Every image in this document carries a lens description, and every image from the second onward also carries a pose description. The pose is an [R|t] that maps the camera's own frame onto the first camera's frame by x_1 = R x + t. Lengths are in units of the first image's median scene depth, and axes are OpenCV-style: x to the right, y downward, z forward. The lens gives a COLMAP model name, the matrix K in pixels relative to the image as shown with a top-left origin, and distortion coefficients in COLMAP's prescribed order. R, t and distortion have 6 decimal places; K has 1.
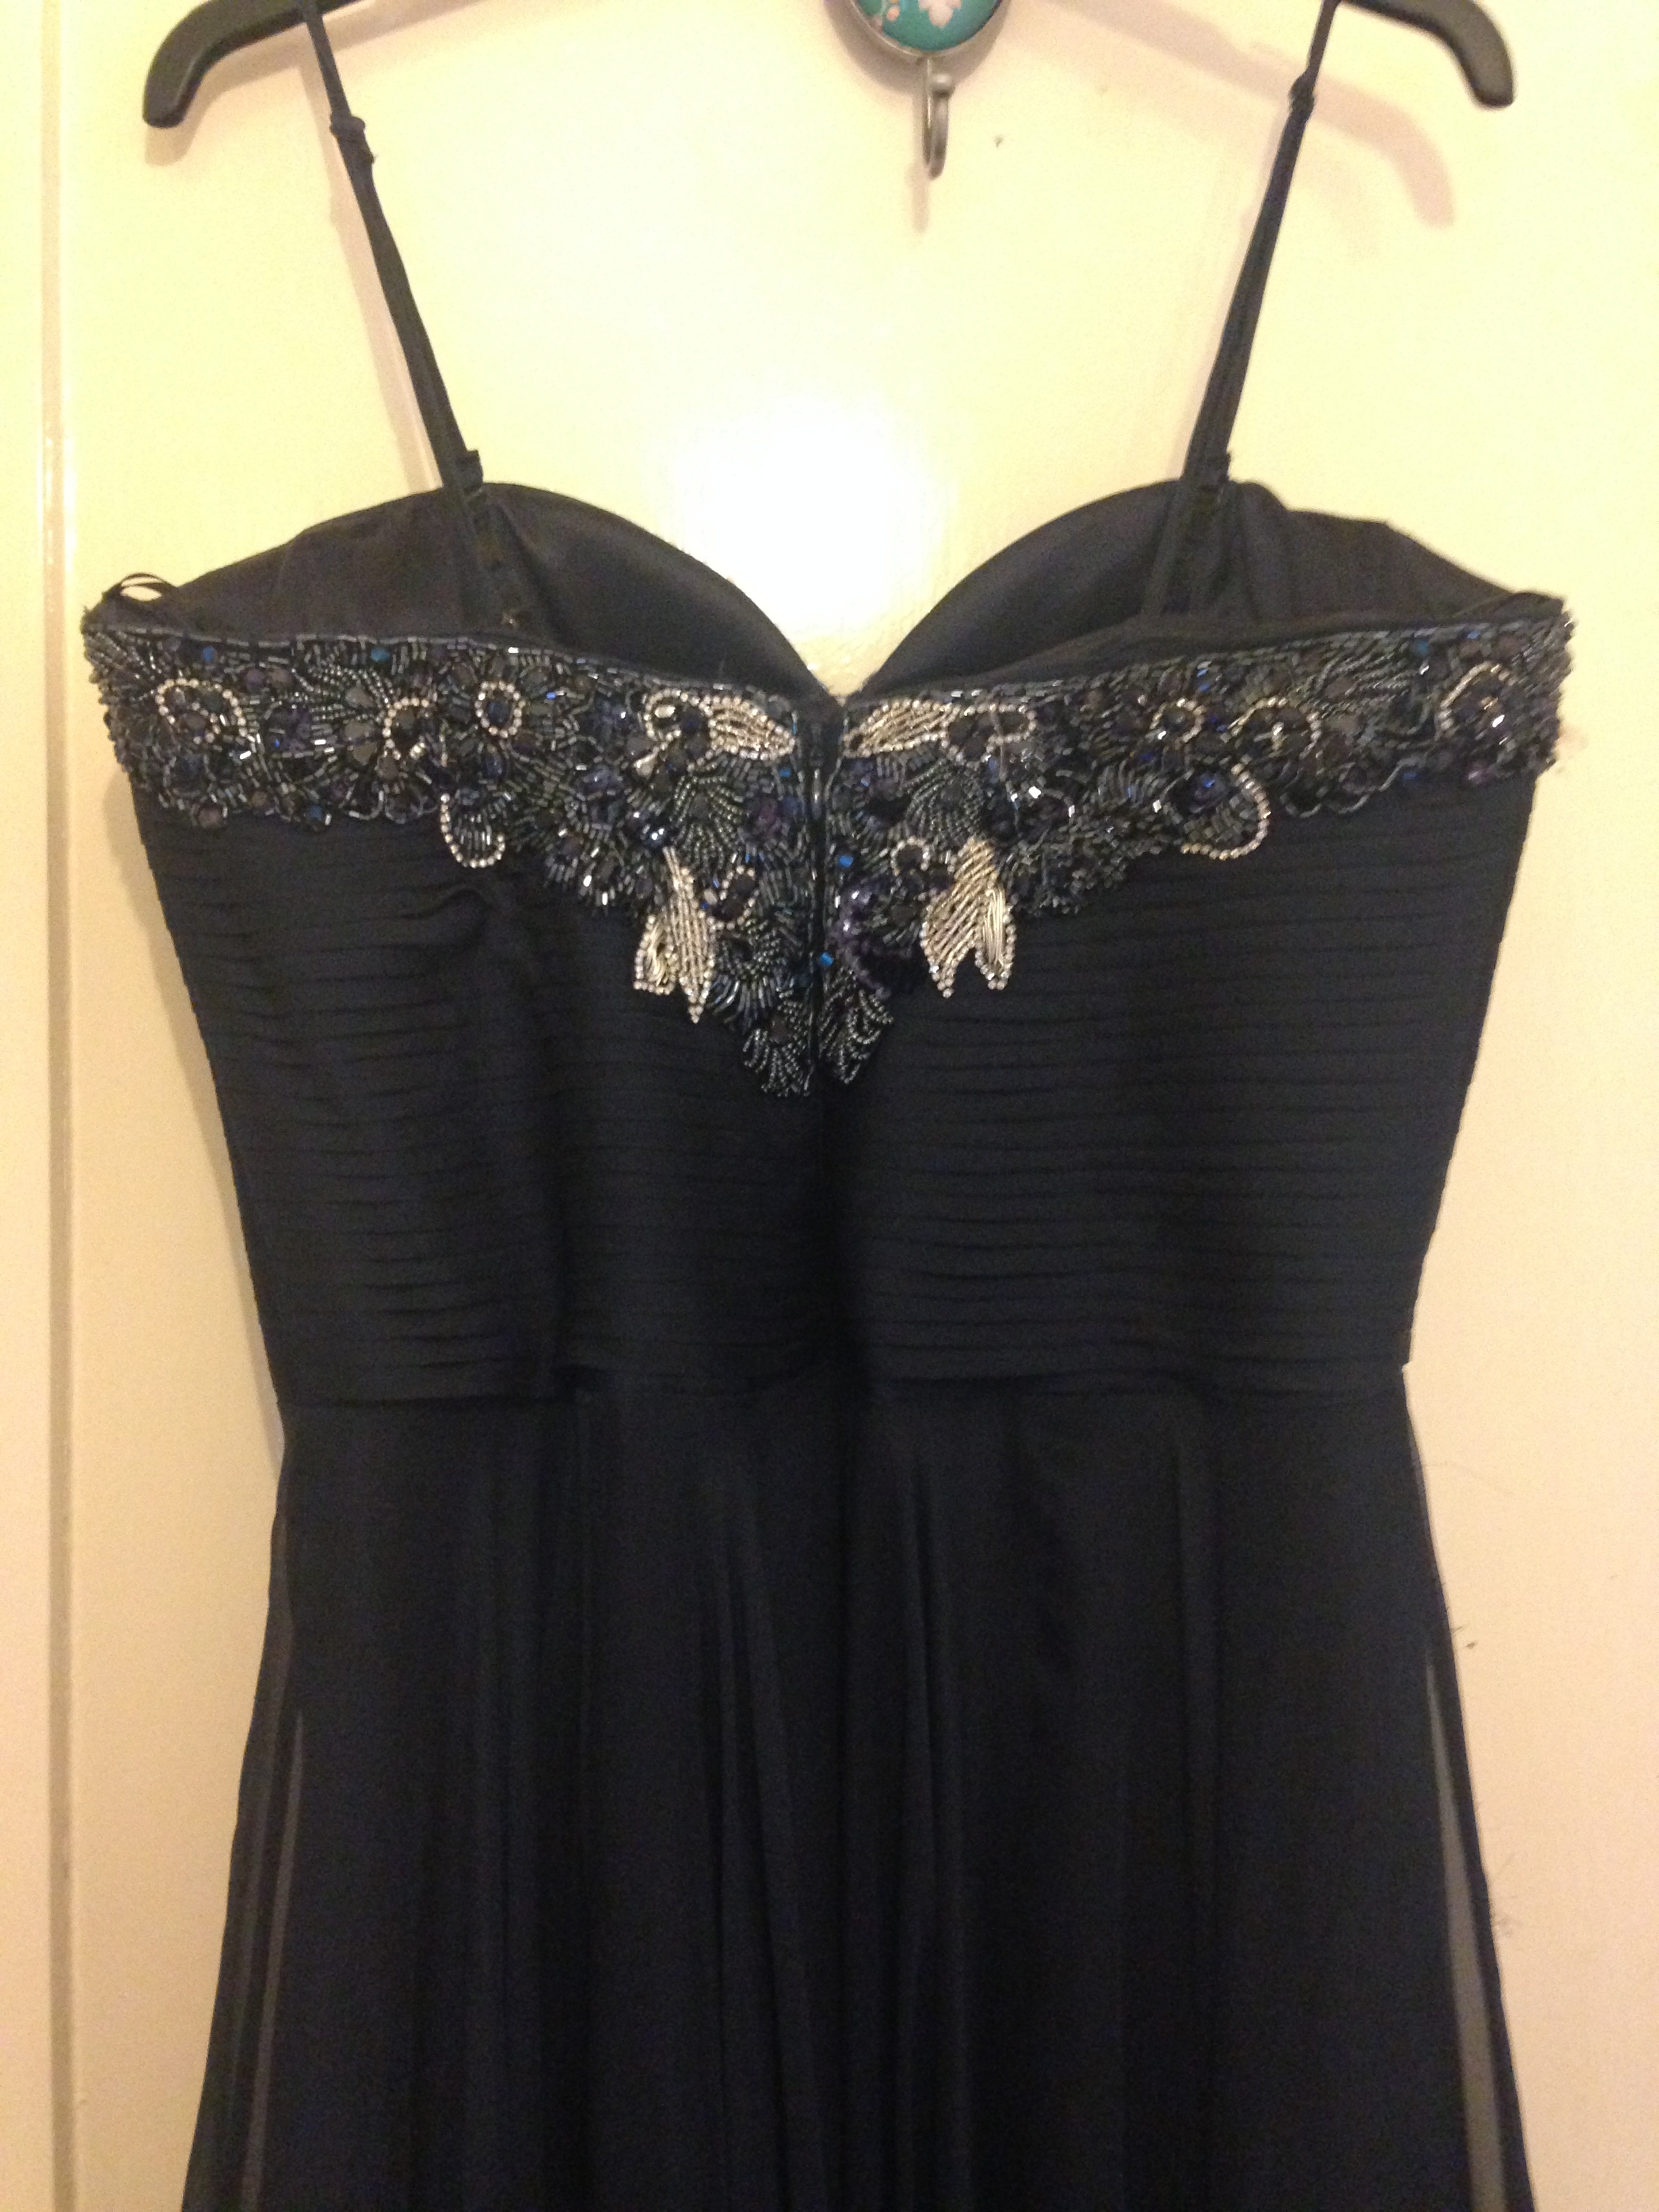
lens RADIAL K [[2171.7, 0, 775.4], [0, 2171.7, 1092.3], [0, 0, 1]] dist [0.153589, 0.000000]
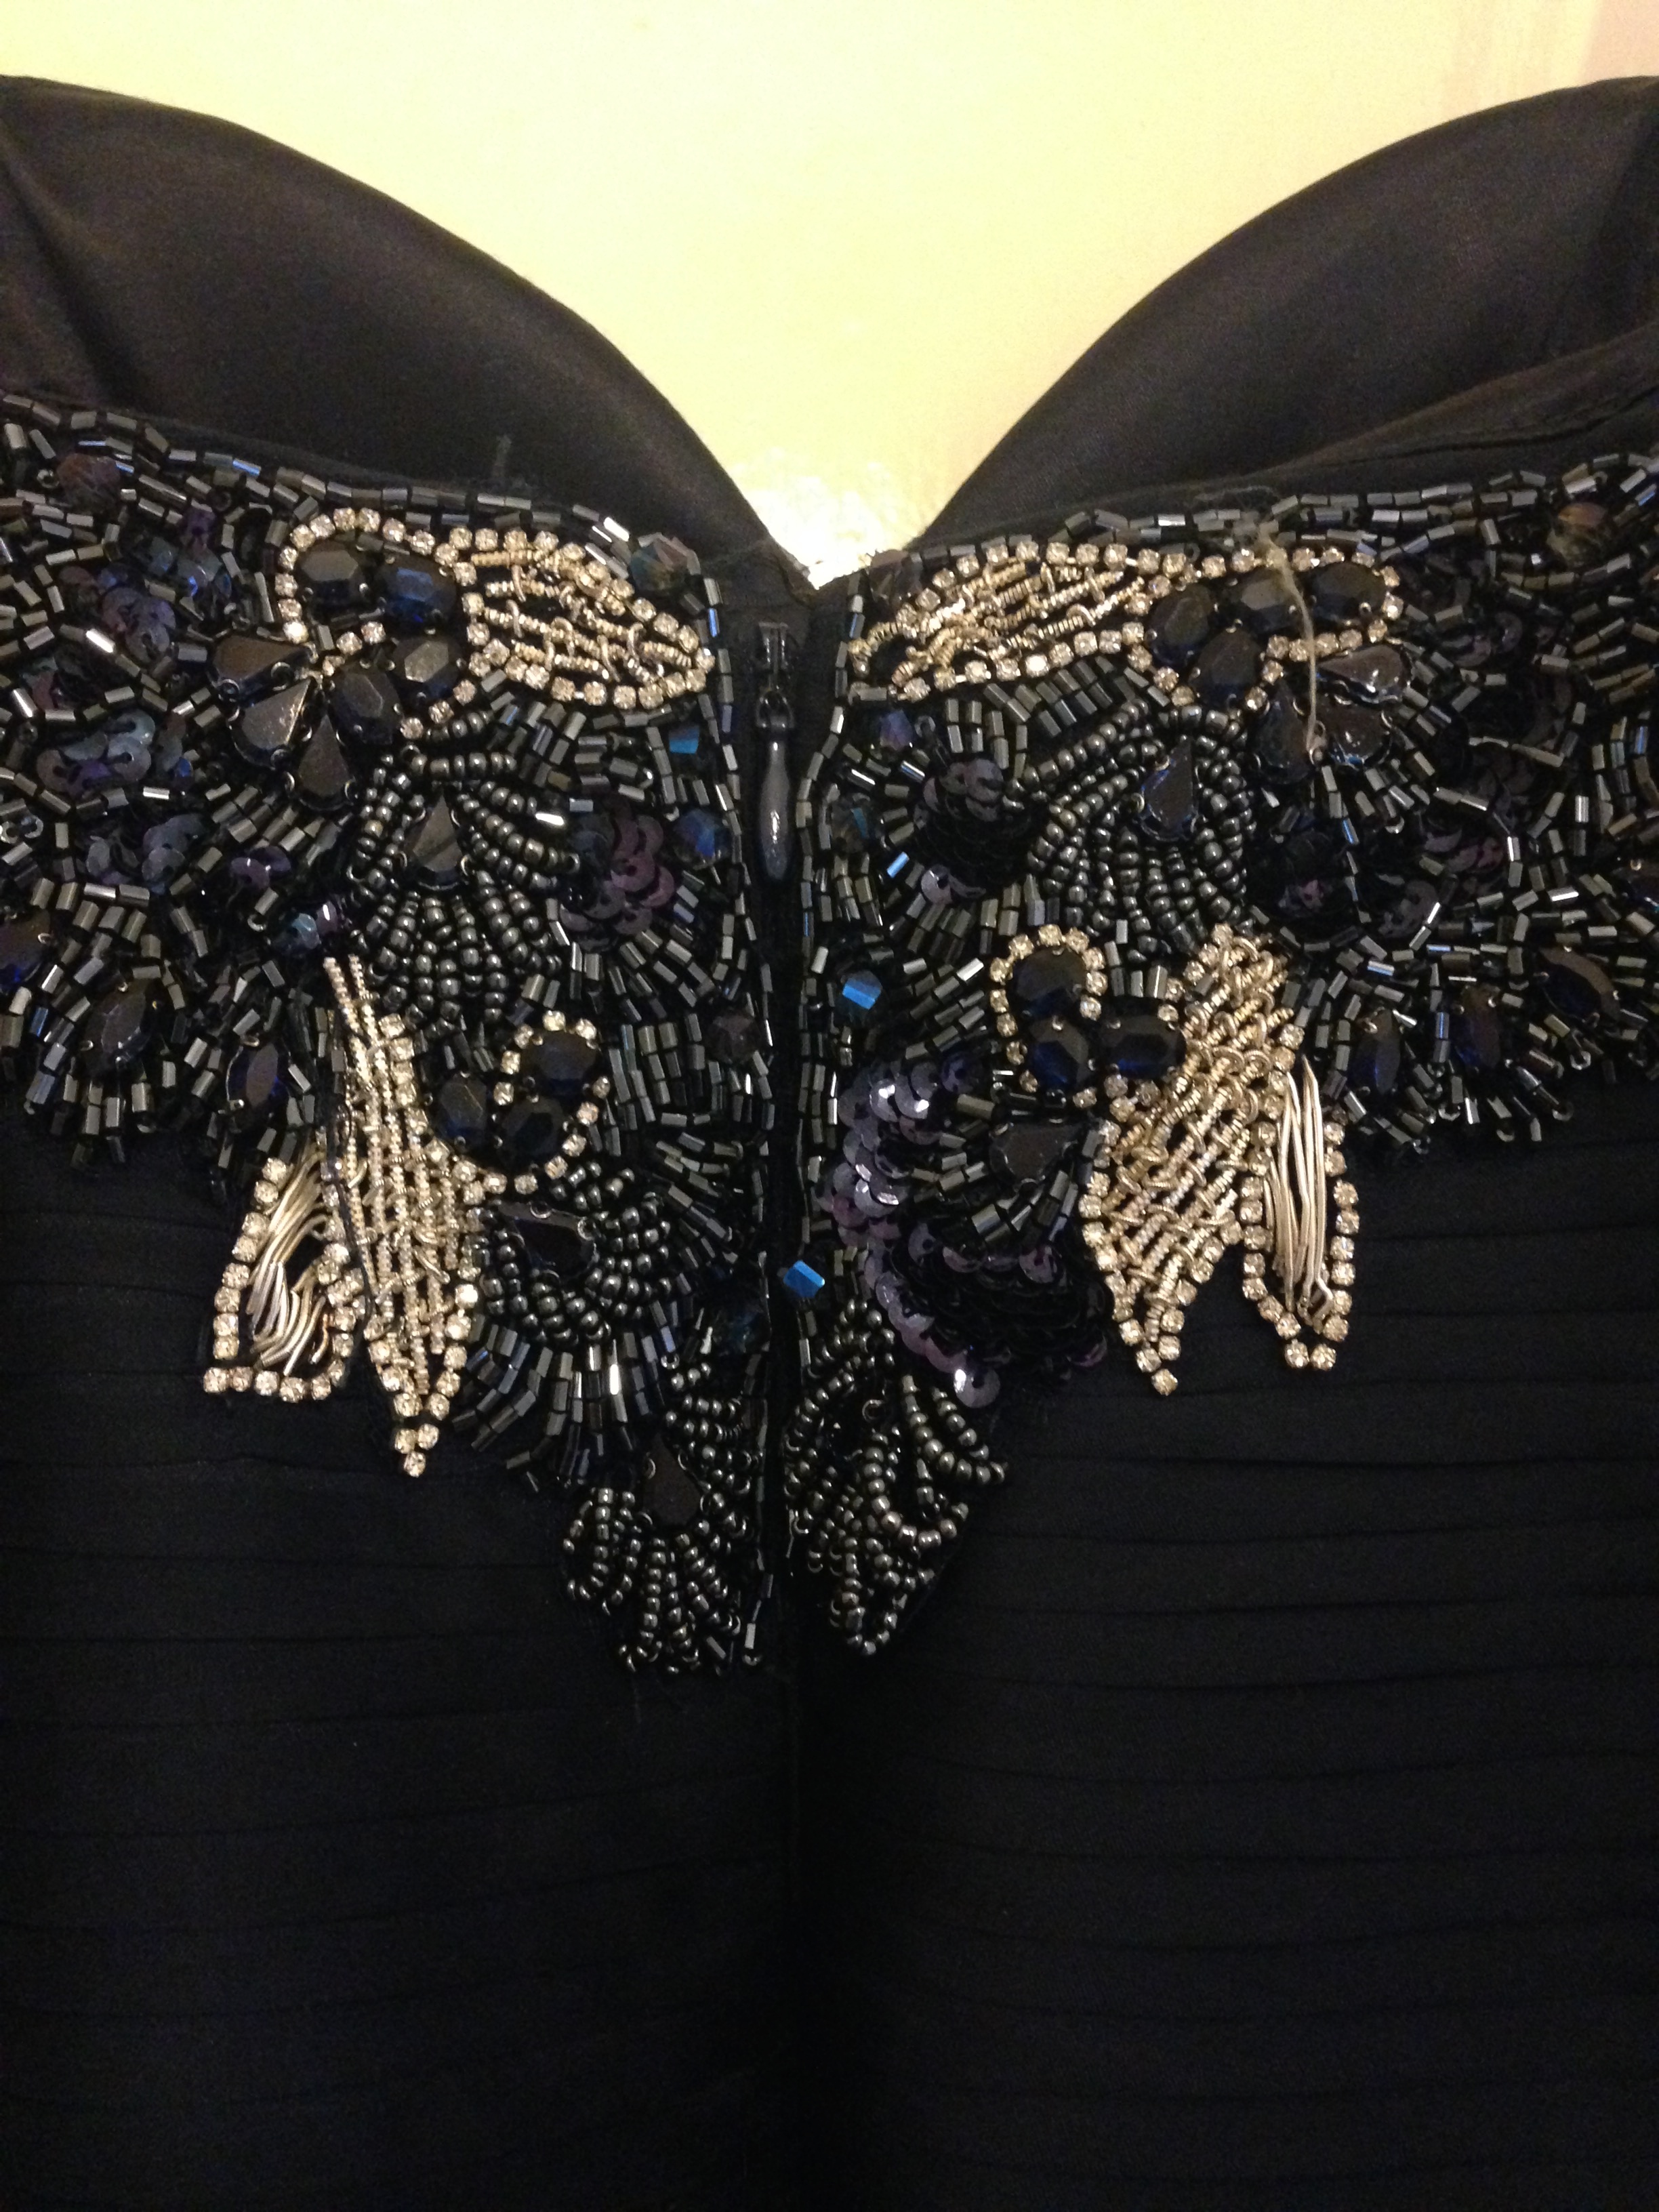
lens RADIAL K [[2171.7, 0, 826.7], [0, 2171.7, 1090.7], [0, 0, 1]] dist [0.153589, 0.000000]
pose [[0.999621, -0.005114, 0.027068, 0.017649], [0.006934, 0.997692, -0.067552, -0.067820], [-0.026660, 0.067714, 0.997348, 0.657113]]
